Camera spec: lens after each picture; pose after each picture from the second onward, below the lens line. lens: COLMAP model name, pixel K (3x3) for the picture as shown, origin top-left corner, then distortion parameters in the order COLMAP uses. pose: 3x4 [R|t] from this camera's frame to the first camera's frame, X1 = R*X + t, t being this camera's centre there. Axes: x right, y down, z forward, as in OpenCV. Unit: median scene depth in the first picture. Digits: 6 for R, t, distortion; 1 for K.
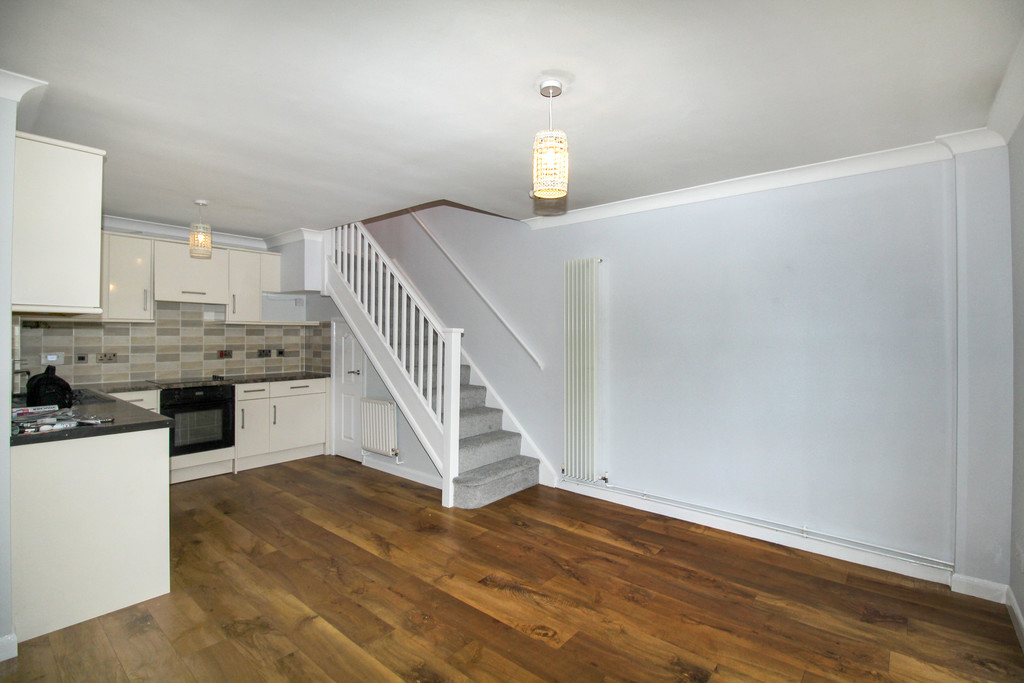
lens RADIAL K [[474.7, 0, 518.0], [0, 474.7, 331.0], [0, 0, 1]] dist [0.000961, -0.013199]
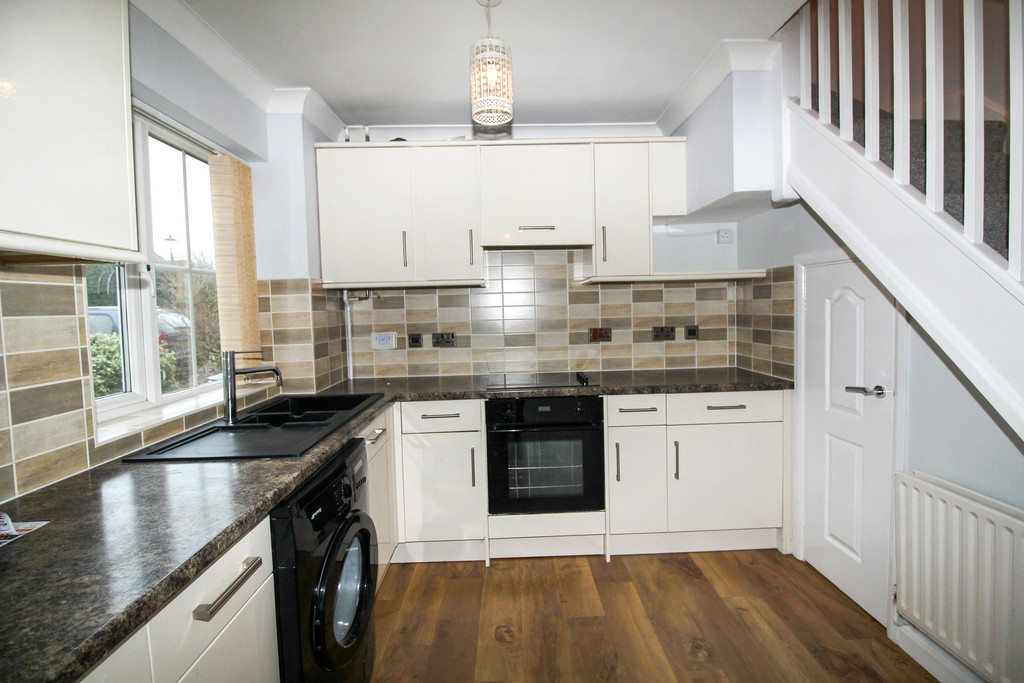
lens RADIAL K [[474.7, 0, 518.0], [0, 474.7, 331.0], [0, 0, 1]] dist [0.000961, -0.013199]
pose [[0.657625, 0.019379, -0.753096, -0.295134], [0.033825, 0.997901, 0.055216, 0.010298], [0.752586, -0.061785, 0.655589, 0.657065]]
